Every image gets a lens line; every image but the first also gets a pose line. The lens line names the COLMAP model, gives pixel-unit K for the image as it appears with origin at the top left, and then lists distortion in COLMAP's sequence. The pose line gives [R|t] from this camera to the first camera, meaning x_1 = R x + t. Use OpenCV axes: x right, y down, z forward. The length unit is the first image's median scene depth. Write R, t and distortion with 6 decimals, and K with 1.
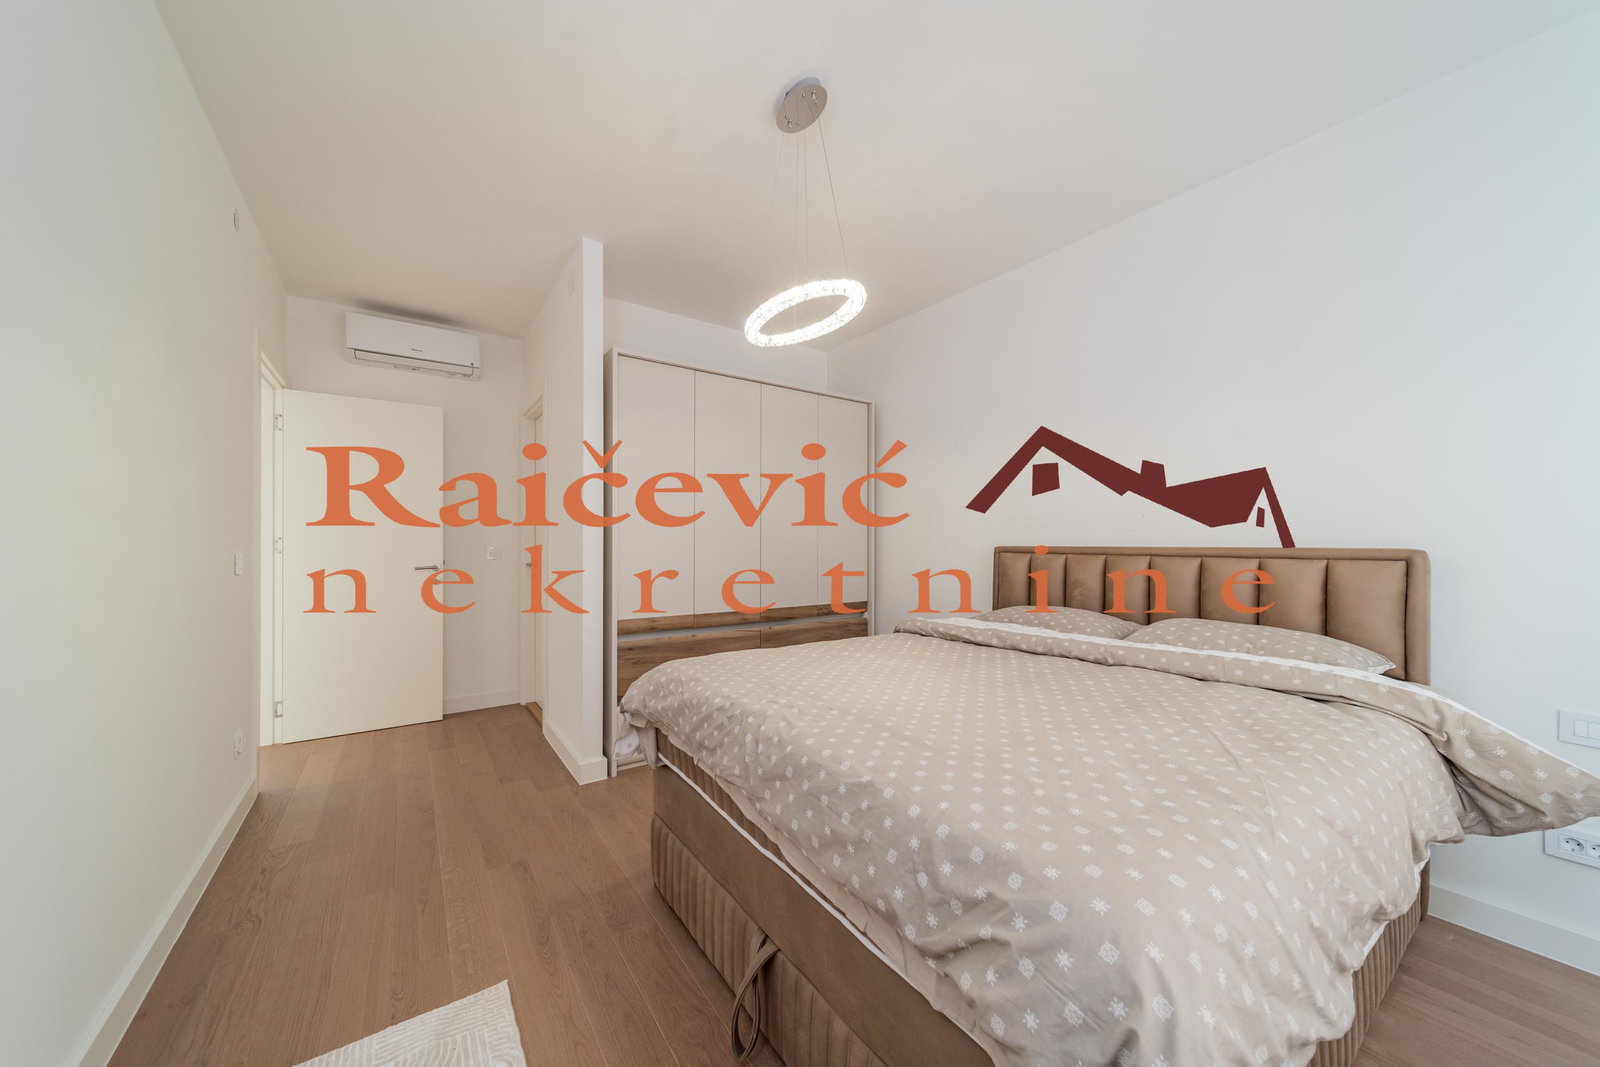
lens RADIAL K [[566.8, 0, 797.1], [0, 566.8, 545.4], [0, 0, 1]] dist [-0.001694, -0.000110]
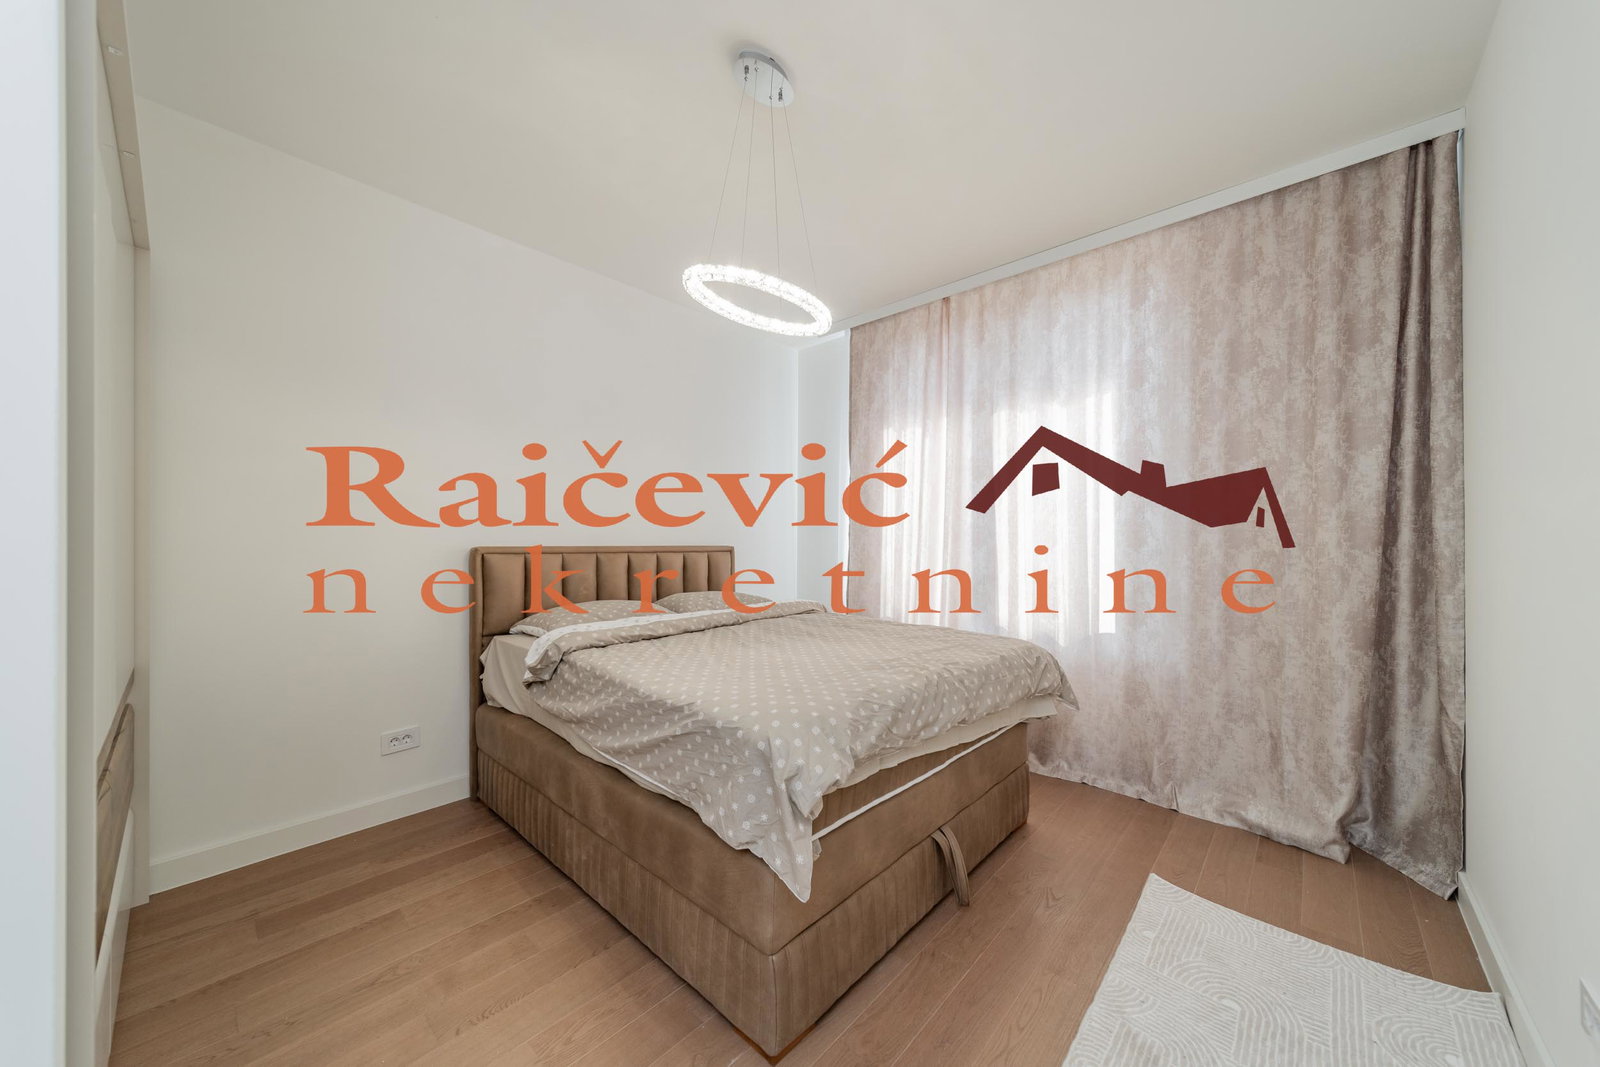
lens RADIAL K [[566.8, 0, 803.1], [0, 566.8, 542.0], [0, 0, 1]] dist [-0.001694, -0.000110]
pose [[-0.226412, -0.001857, 0.974030, -0.947521], [0.001157, 0.999997, 0.002175, -0.010529], [-0.974031, 0.001619, -0.226409, 1.172701]]
